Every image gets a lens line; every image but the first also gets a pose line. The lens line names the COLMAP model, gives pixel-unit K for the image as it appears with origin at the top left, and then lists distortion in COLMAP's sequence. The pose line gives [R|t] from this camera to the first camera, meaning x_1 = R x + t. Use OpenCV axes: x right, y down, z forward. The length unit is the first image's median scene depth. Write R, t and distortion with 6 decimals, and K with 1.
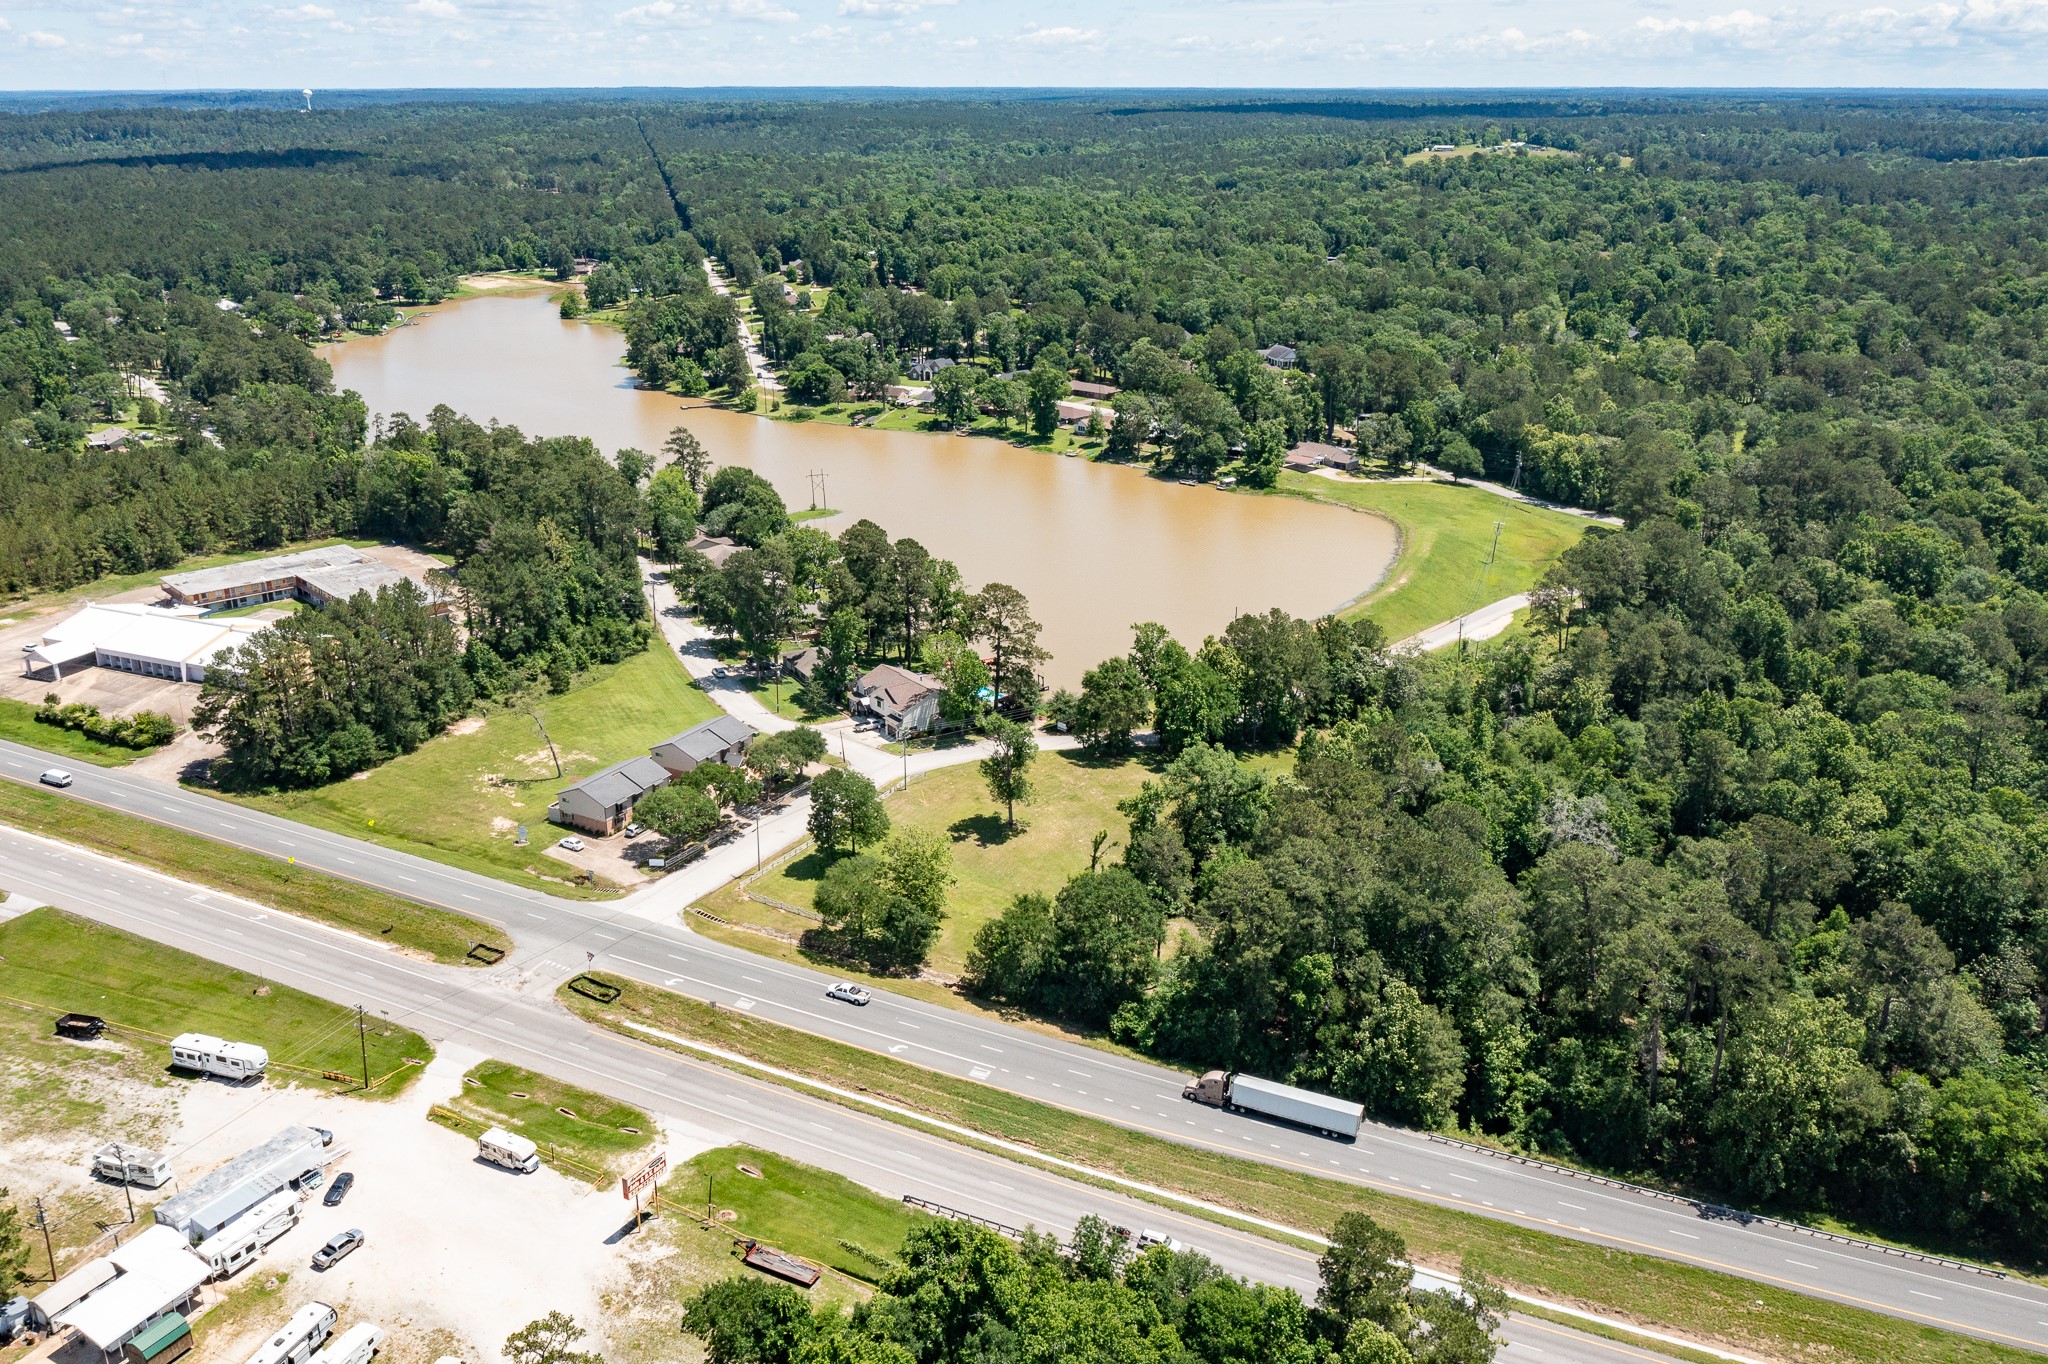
lens RADIAL K [[1689.8, 0, 1024.0], [0, 1689.8, 682.0], [0, 0, 1]] dist [-0.010451, 0.003223]
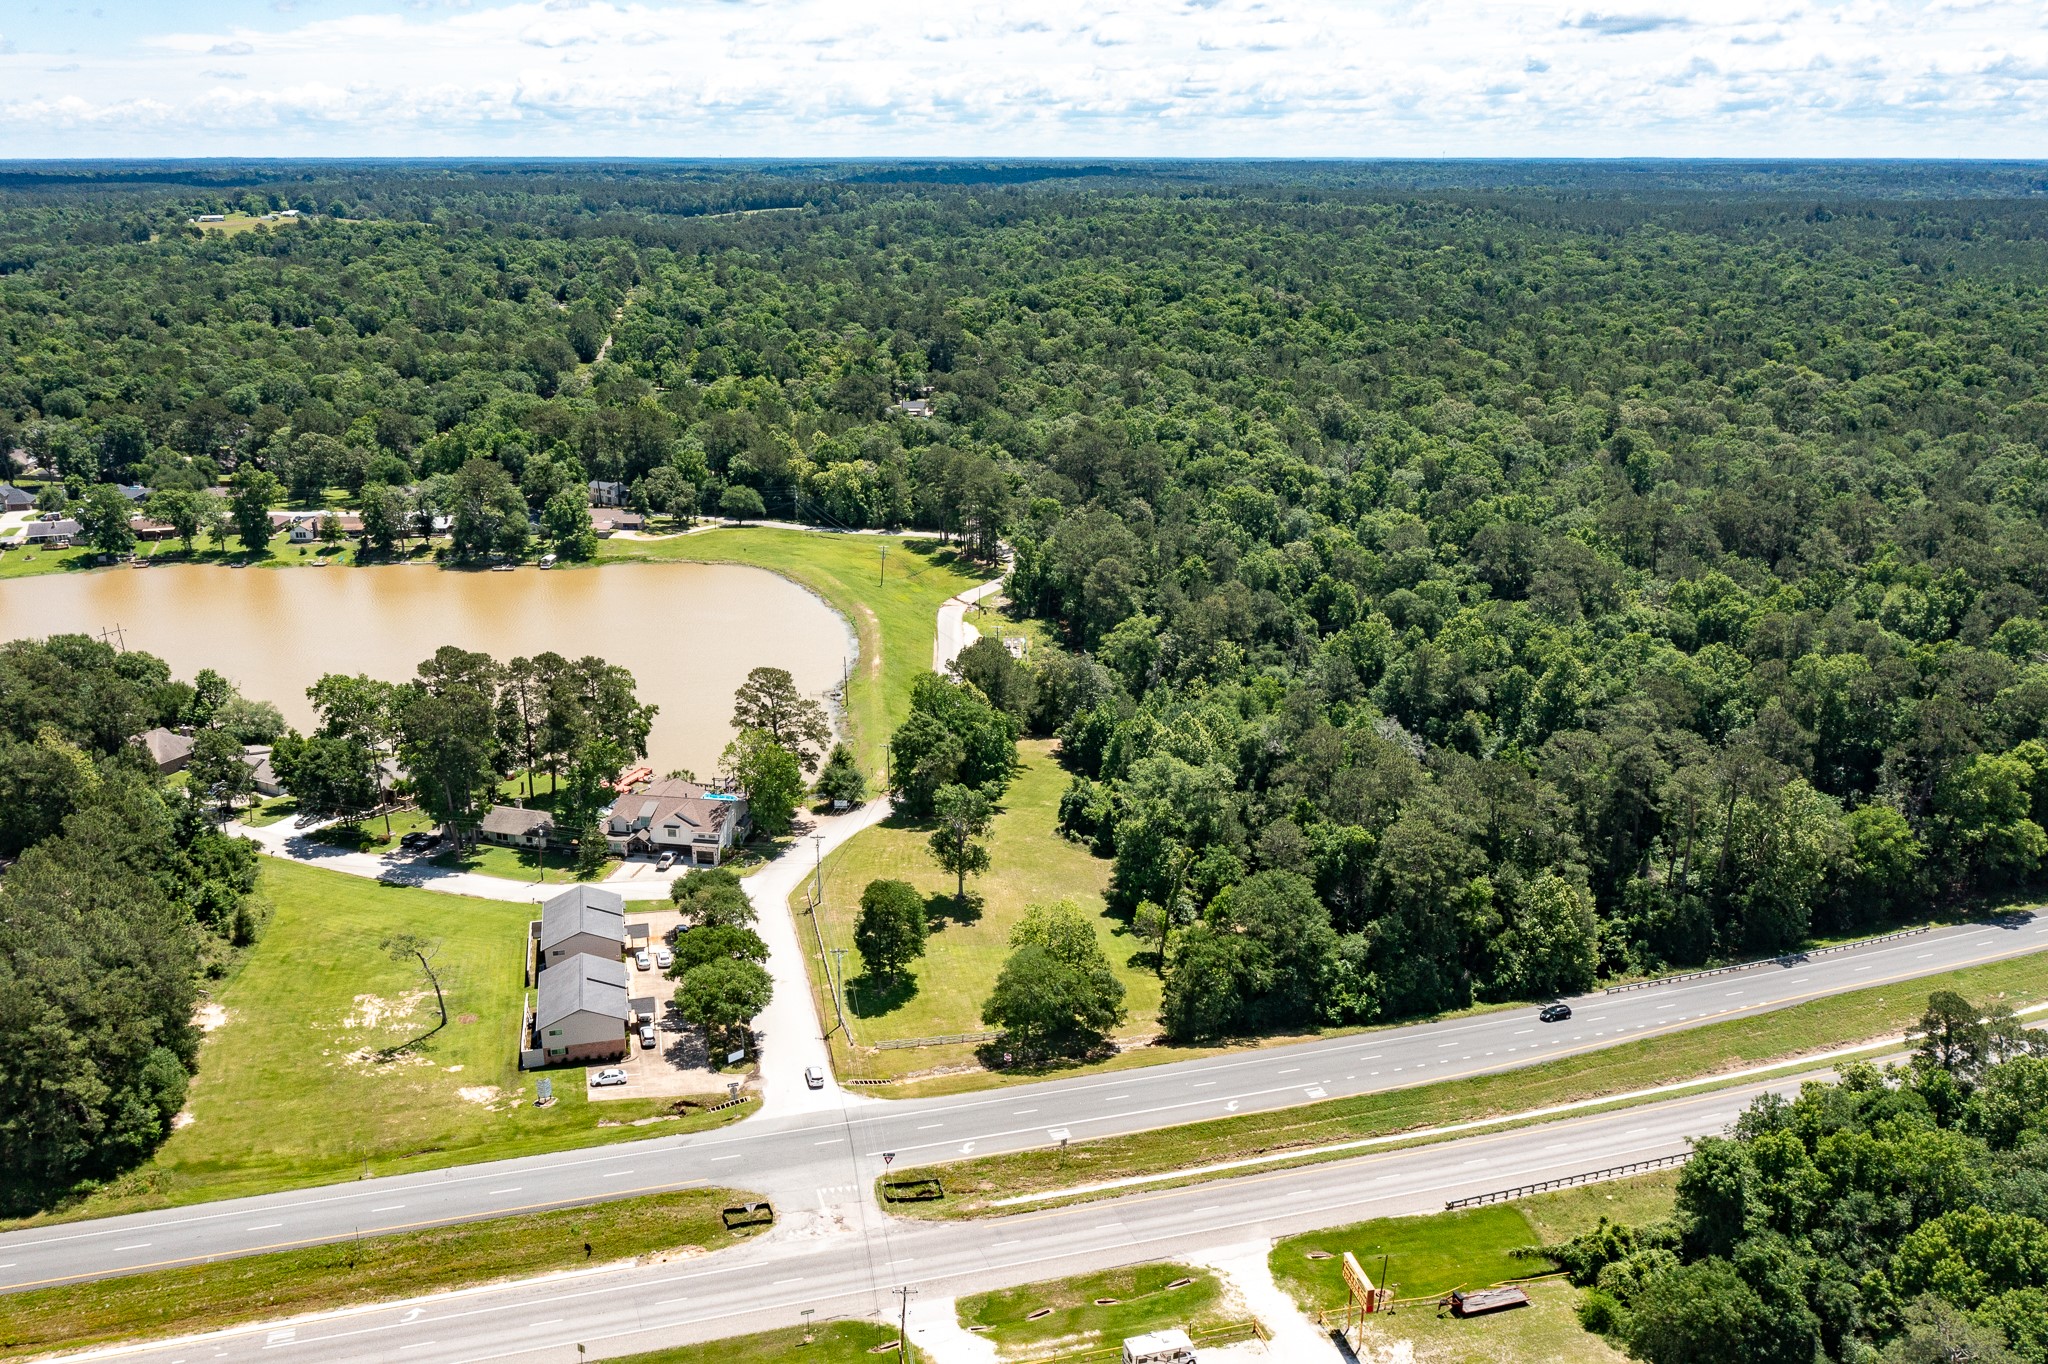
lens RADIAL K [[1640.7, 0, 1024.0], [0, 1640.7, 682.0], [0, 0, 1]] dist [-0.010862, 0.007121]
pose [[0.721786, -0.211846, 0.658897, -0.598788], [0.231242, 0.971111, 0.058915, -0.085936], [-0.652343, 0.109840, 0.749922, 0.274907]]
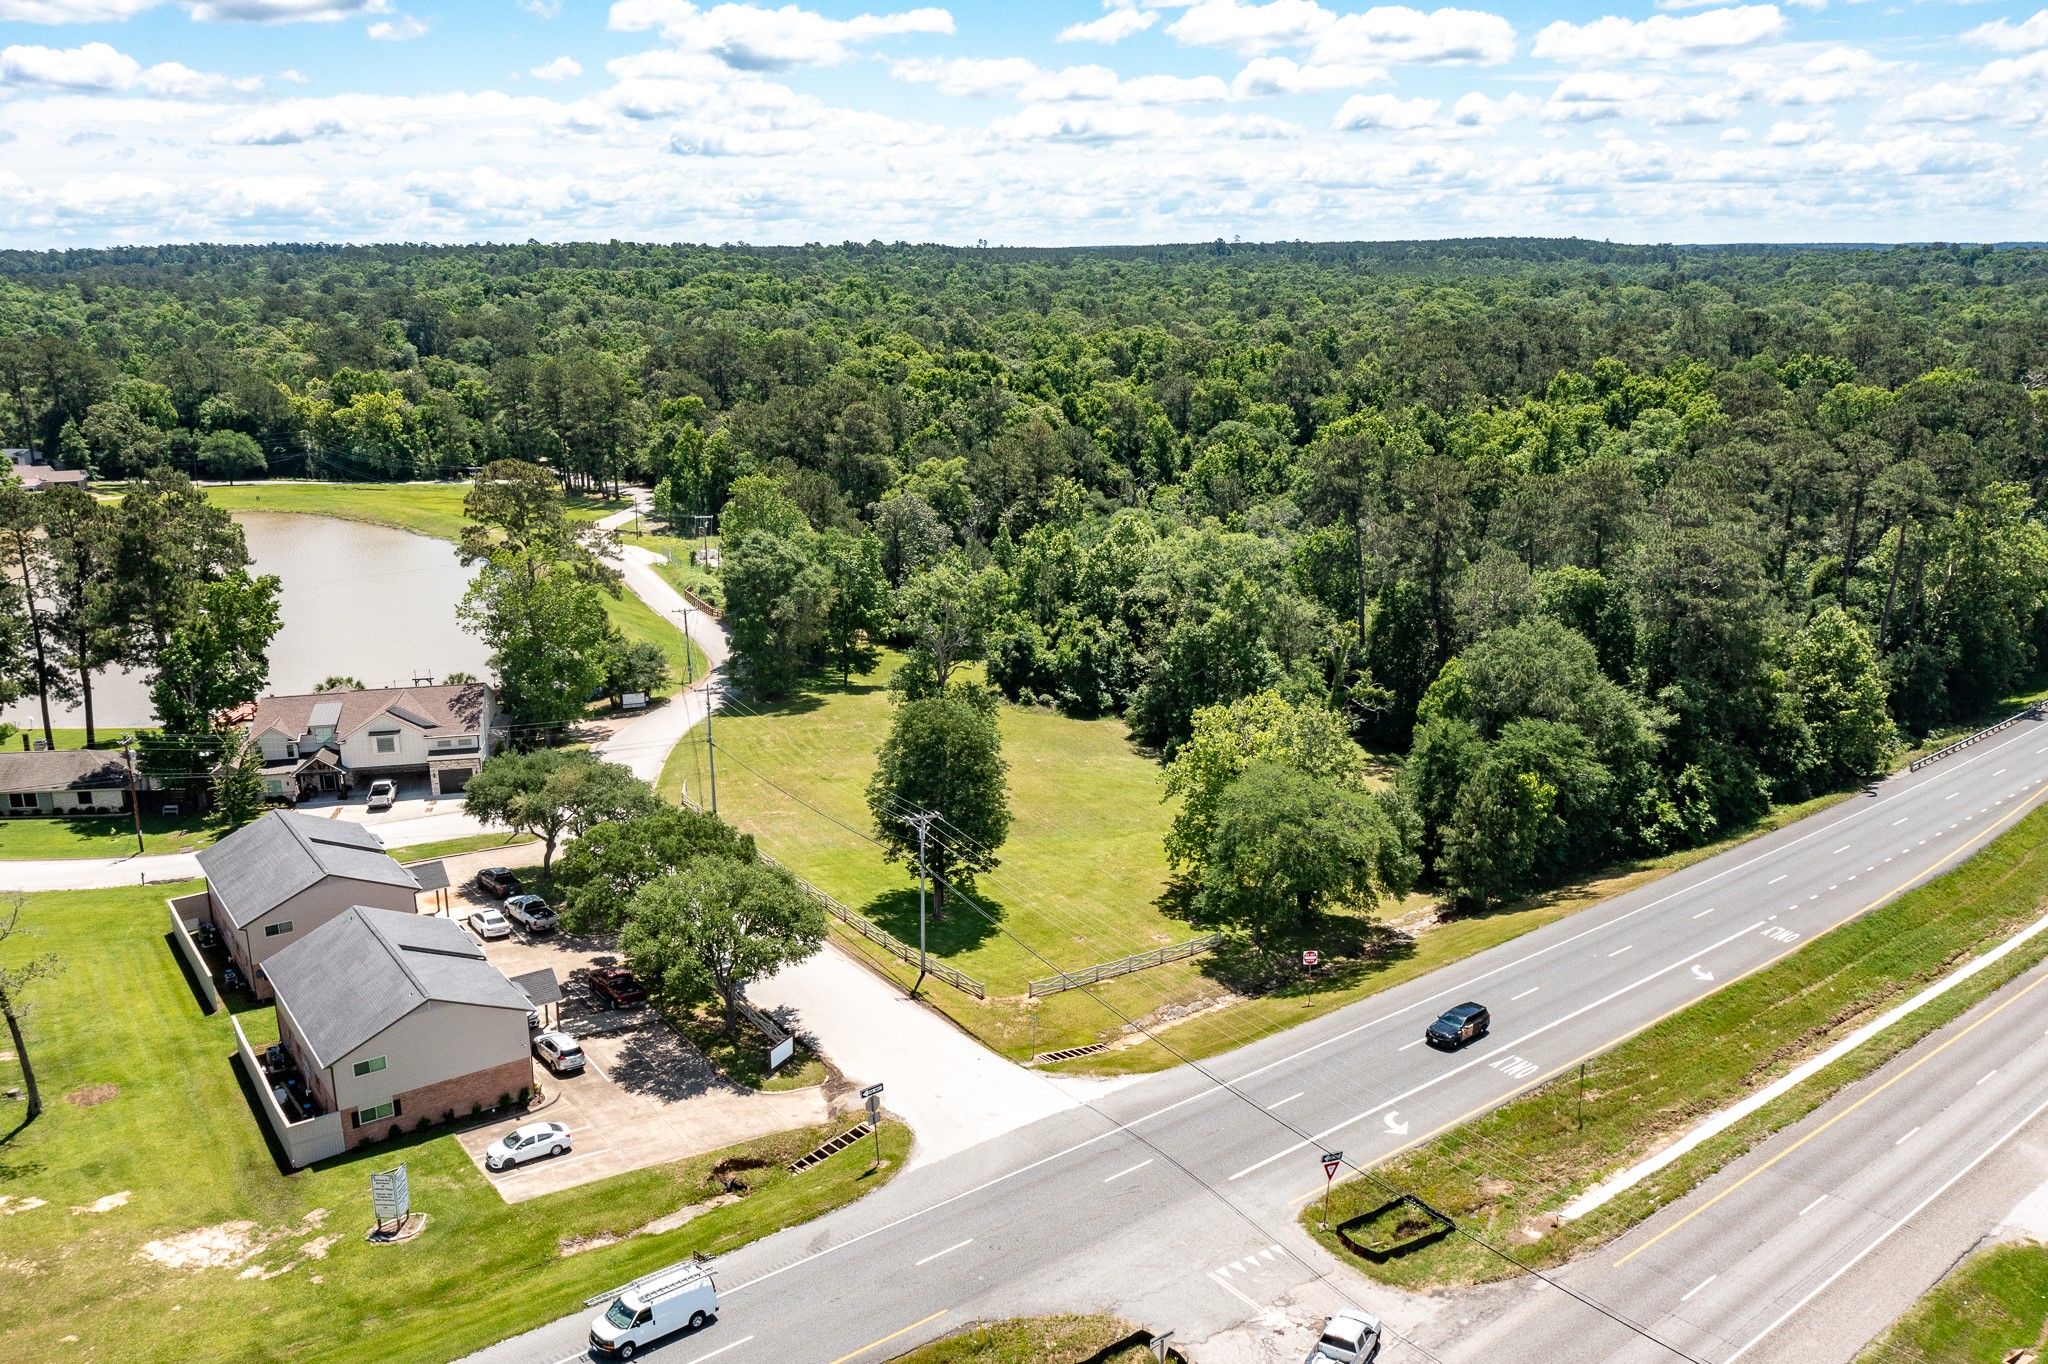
lens RADIAL K [[1610.8, 0, 1002.0], [0, 1610.8, 684.6], [0, 0, 1]] dist [0.001082, 0.003228]
pose [[0.430444, -0.232884, 0.872057, -0.487115], [0.312935, 0.944723, 0.097826, 0.007715], [-0.846634, 0.230789, 0.479528, 0.749855]]
